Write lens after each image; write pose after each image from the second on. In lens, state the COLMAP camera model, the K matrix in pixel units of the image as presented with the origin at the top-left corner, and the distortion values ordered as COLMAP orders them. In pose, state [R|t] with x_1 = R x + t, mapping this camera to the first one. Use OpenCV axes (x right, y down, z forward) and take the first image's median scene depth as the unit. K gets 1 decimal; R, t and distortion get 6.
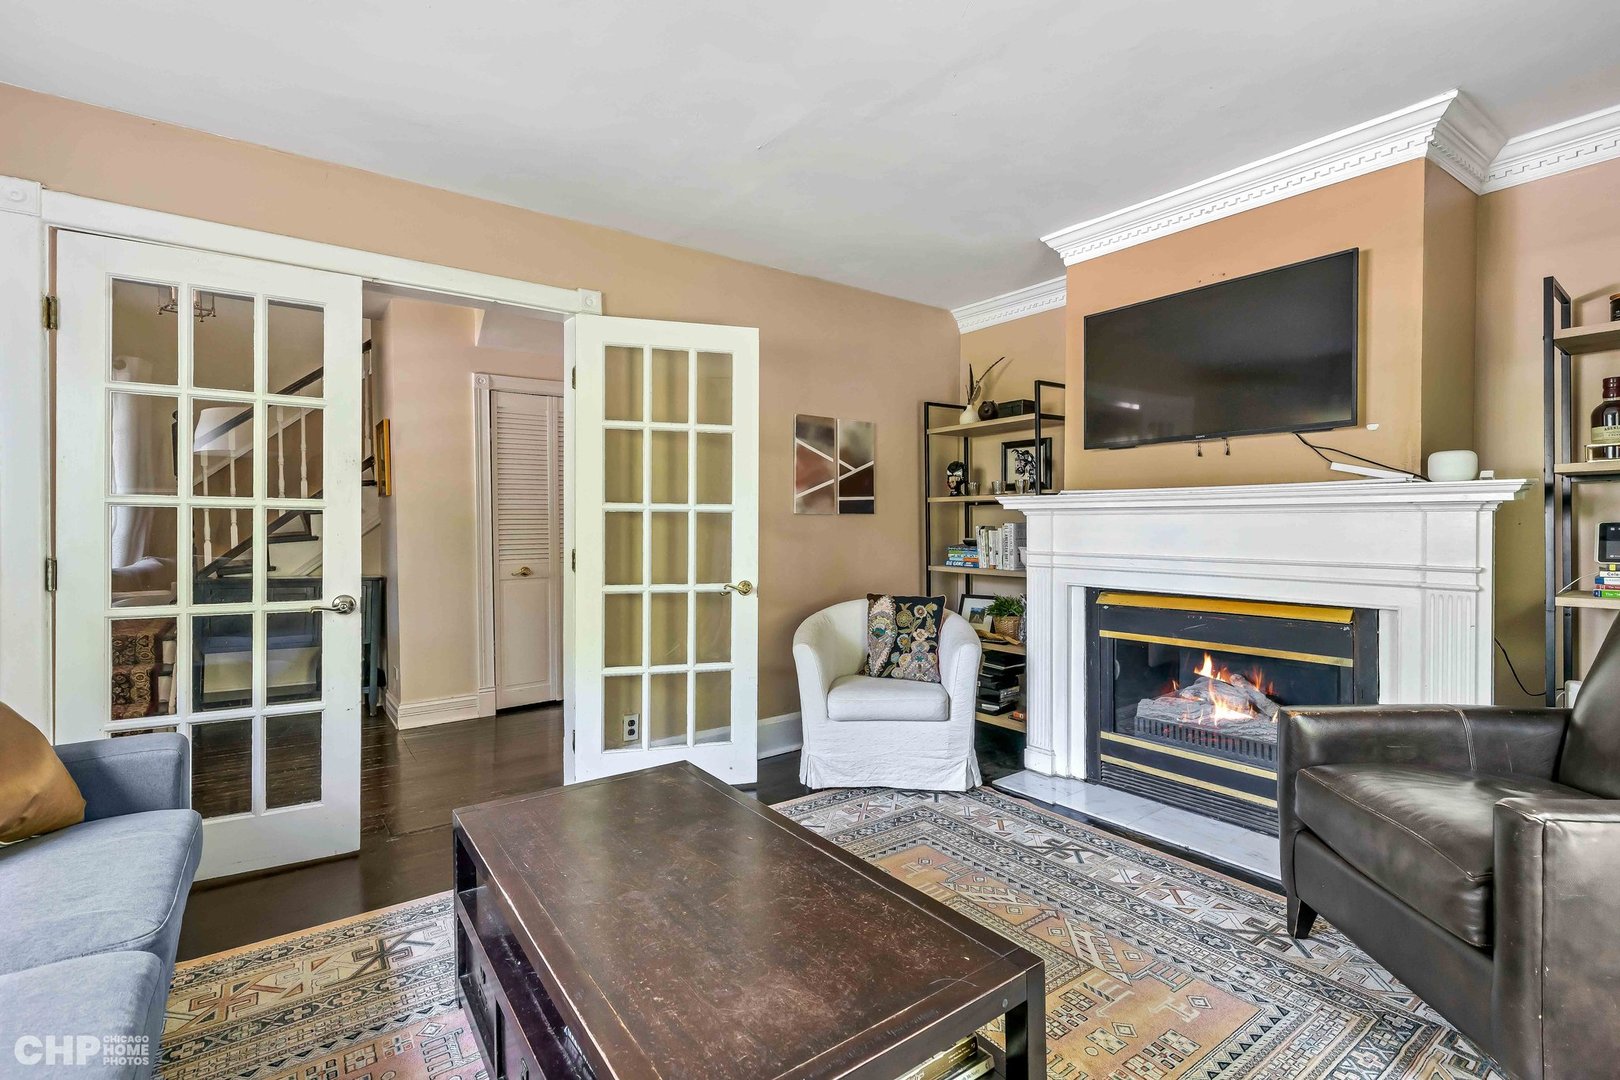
lens RADIAL K [[739.9, 0, 809.3], [0, 739.9, 529.4], [0, 0, 1]] dist [0.007166, -0.000277]
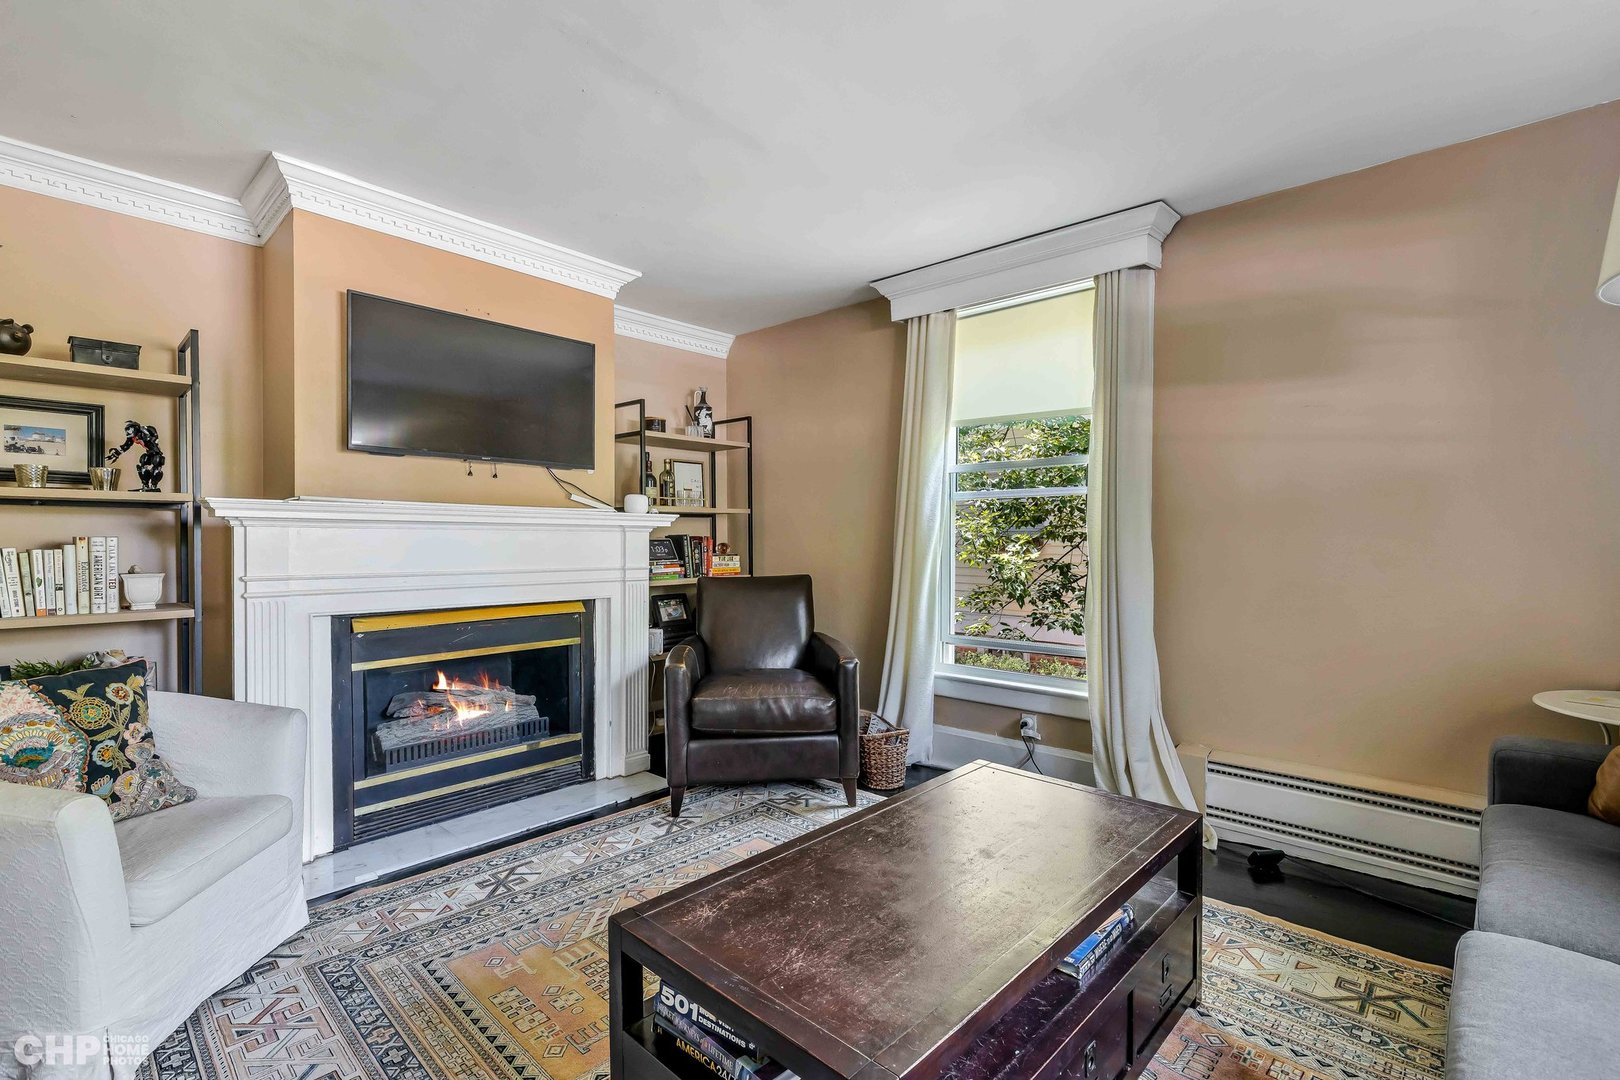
lens RADIAL K [[739.9, 0, 814.3], [0, 739.9, 549.5], [0, 0, 1]] dist [0.007166, -0.000277]
pose [[-0.189103, -0.005399, 0.981942, -0.628164], [0.010137, 0.999921, 0.007450, 0.004138], [-0.981905, 0.011363, -0.189034, 0.741370]]
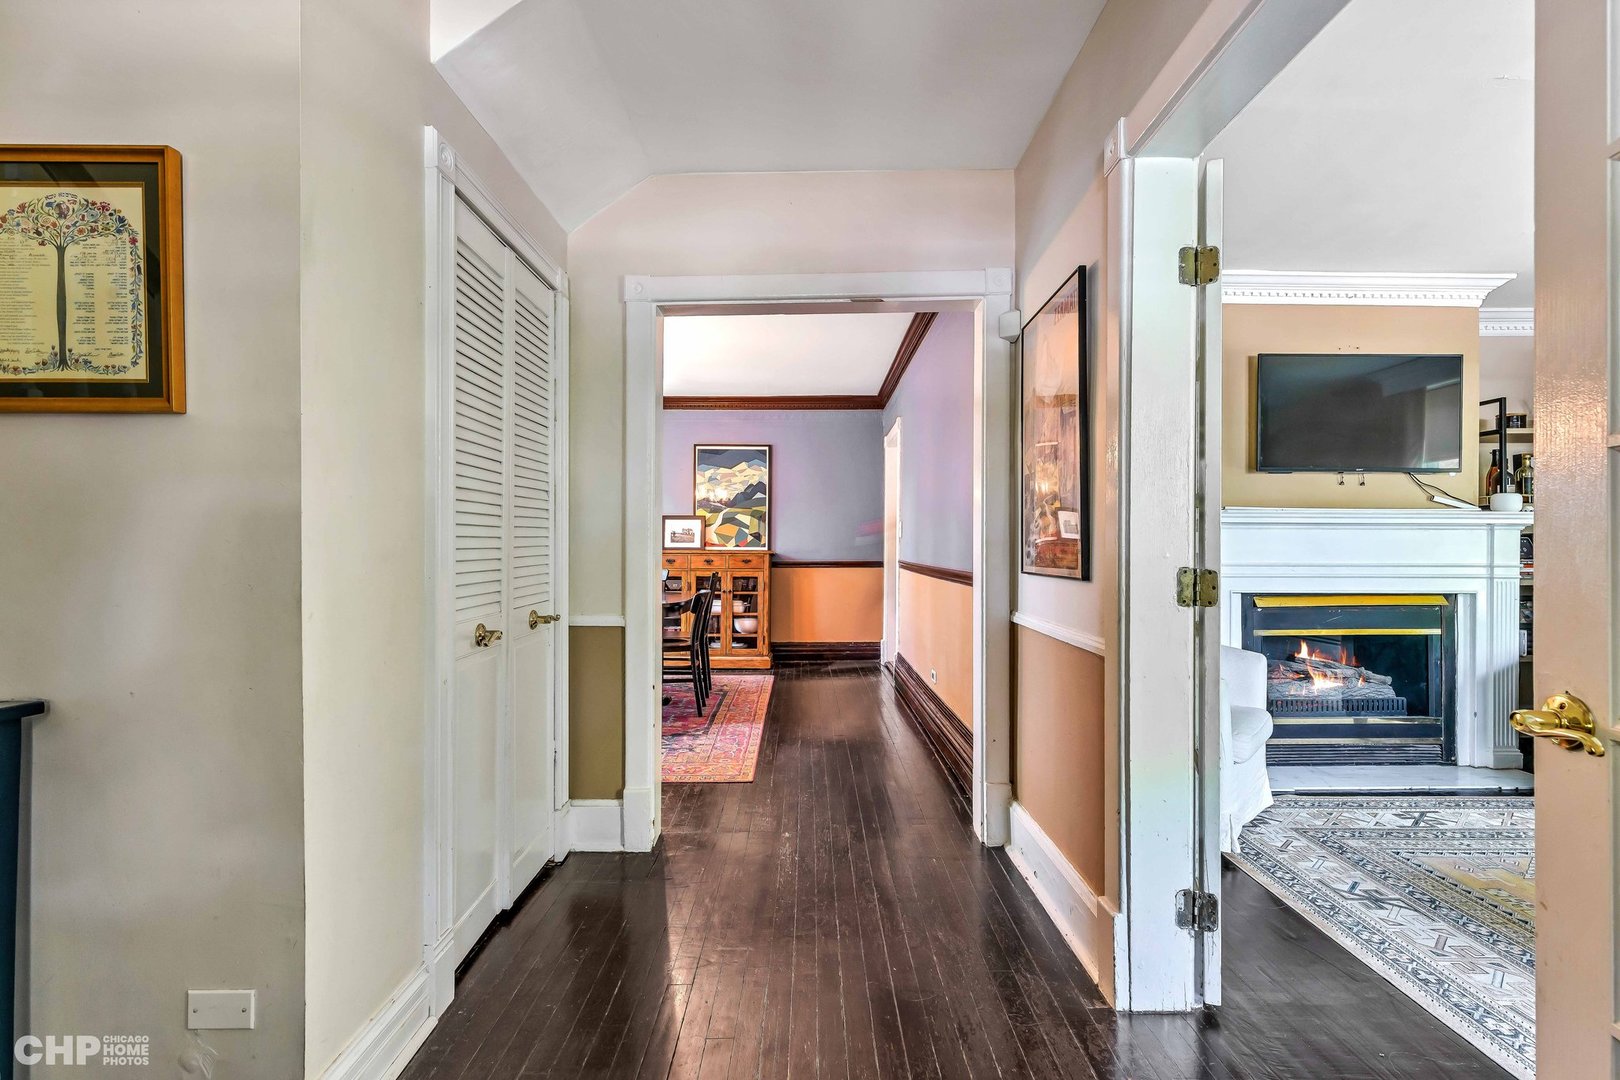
lens RADIAL K [[739.9, 0, 796.7], [0, 739.9, 541.9], [0, 0, 1]] dist [0.007166, -0.000277]
pose [[0.590224, 0.006665, 0.807212, -1.098940], [0.002336, 0.999948, -0.009964, 0.010972], [-0.807236, 0.007767, 0.590177, 1.035767]]
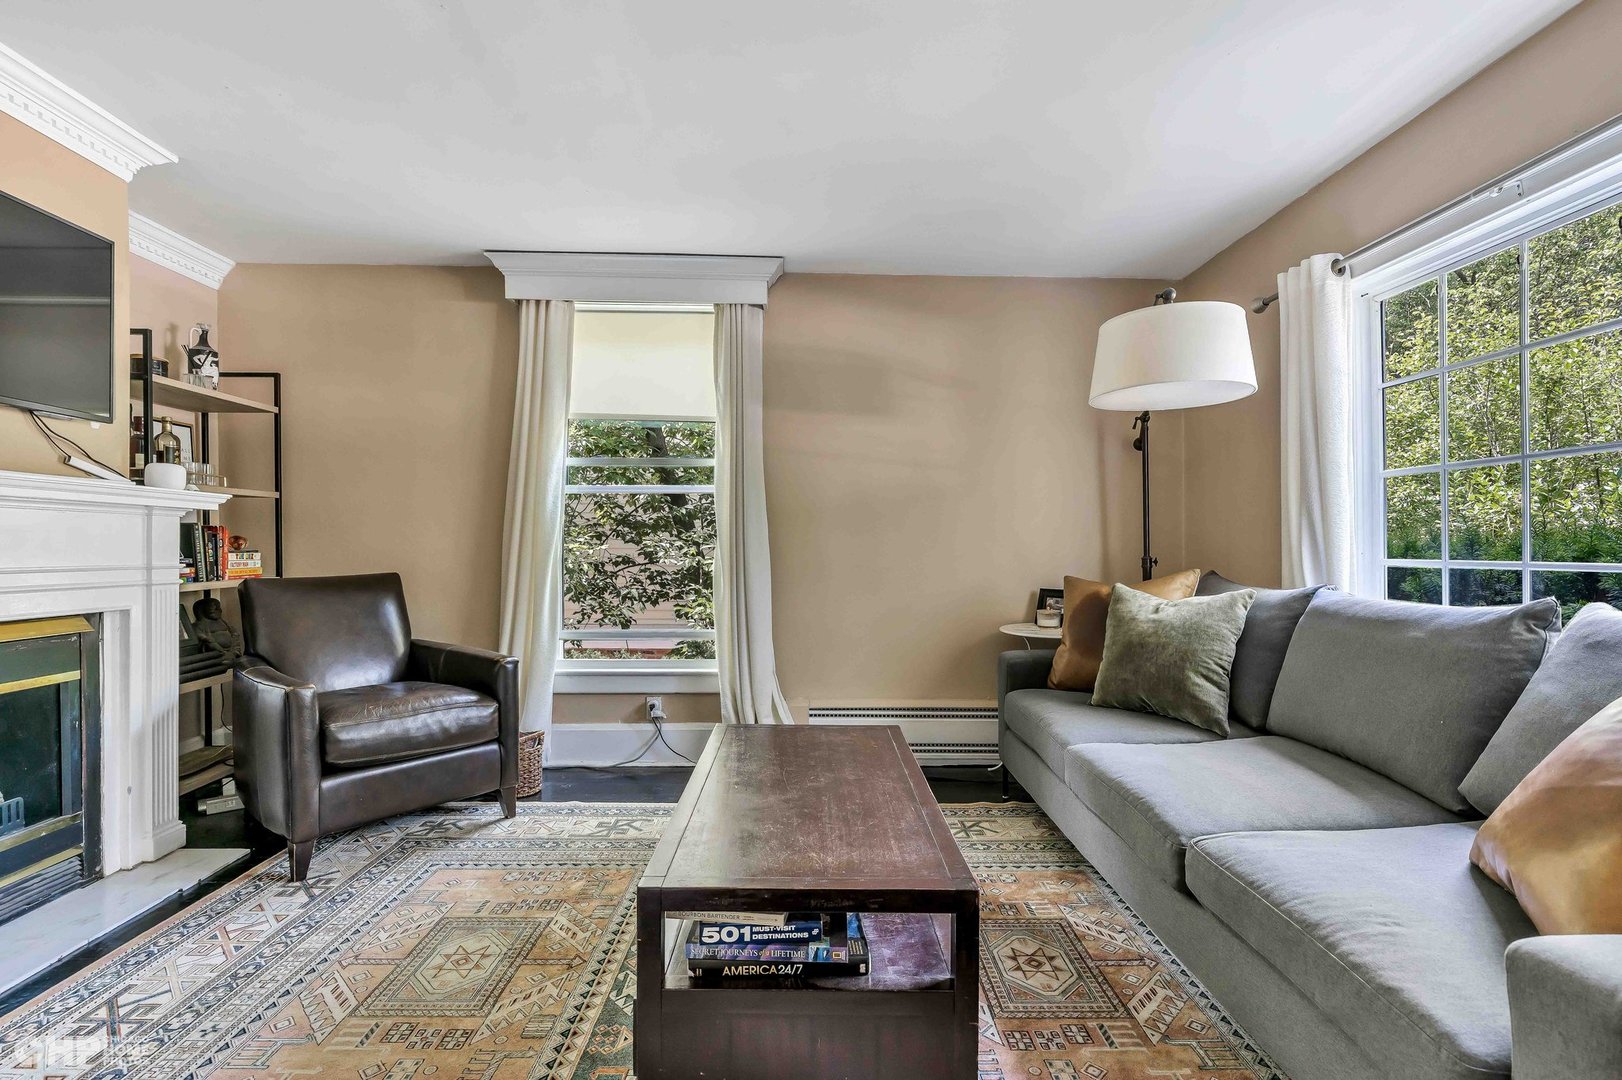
lens RADIAL K [[789.9, 0, 802.9], [0, 789.9, 551.2], [0, 0, 1]] dist [0.000847, -0.000103]
pose [[-0.813511, 0.001218, 0.581548, -0.520419], [0.008326, 0.999920, 0.009553, 0.020819], [-0.581490, 0.012614, -0.813456, 1.139938]]
